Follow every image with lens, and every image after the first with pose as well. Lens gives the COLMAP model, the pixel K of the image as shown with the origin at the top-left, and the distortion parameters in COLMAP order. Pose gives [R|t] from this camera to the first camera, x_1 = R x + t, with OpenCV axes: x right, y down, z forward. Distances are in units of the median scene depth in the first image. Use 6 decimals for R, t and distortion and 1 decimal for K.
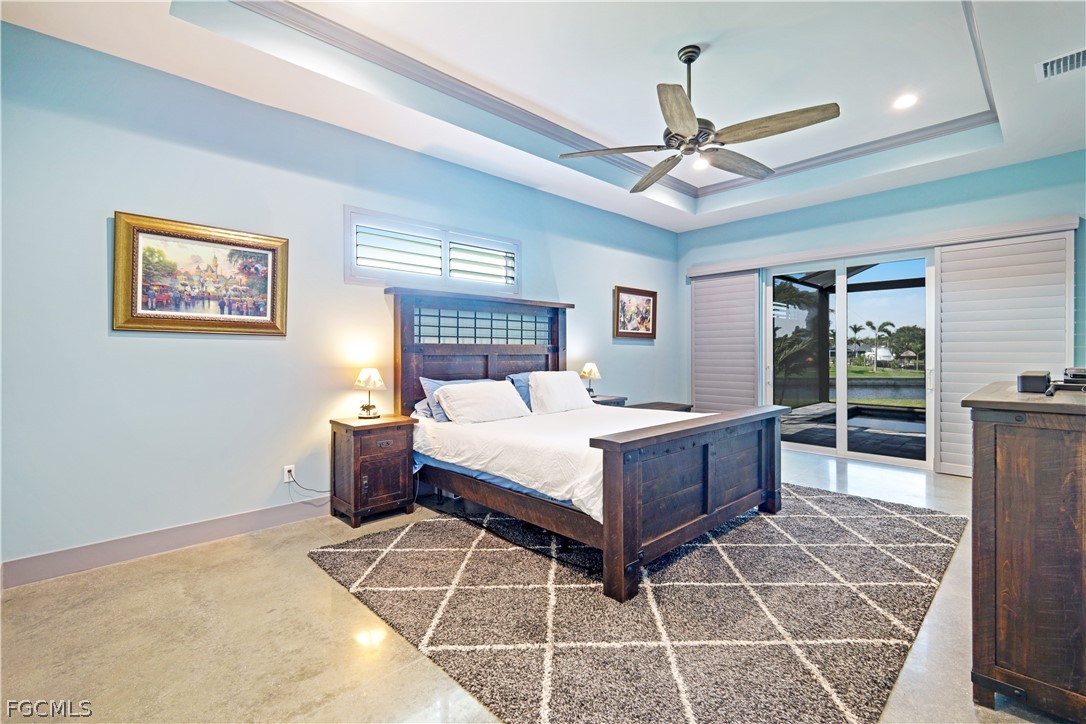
lens RADIAL K [[479.4, 0, 542.7], [0, 479.4, 357.5], [0, 0, 1]] dist [0.005926, -0.000327]
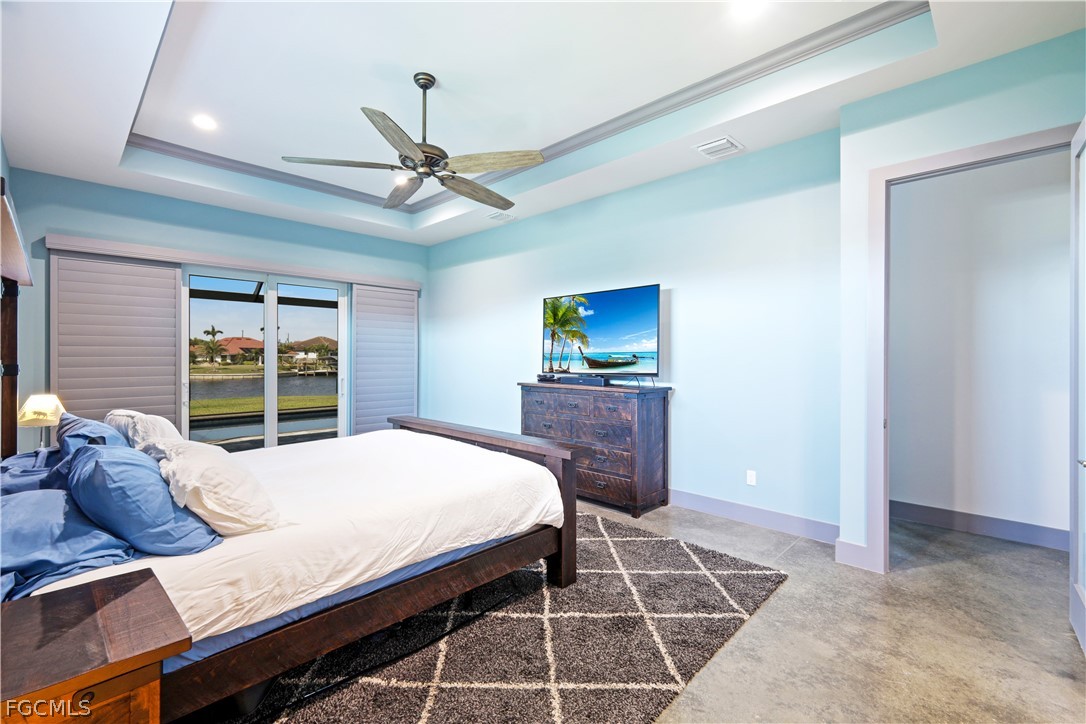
lens RADIAL K [[479.4, 0, 548.0], [0, 479.4, 353.8], [0, 0, 1]] dist [0.005926, -0.000327]
pose [[-0.045831, 0.005976, 0.998931, -0.914828], [0.008870, 0.999945, -0.005575, -0.049777], [-0.998910, 0.008605, -0.045881, 0.983648]]
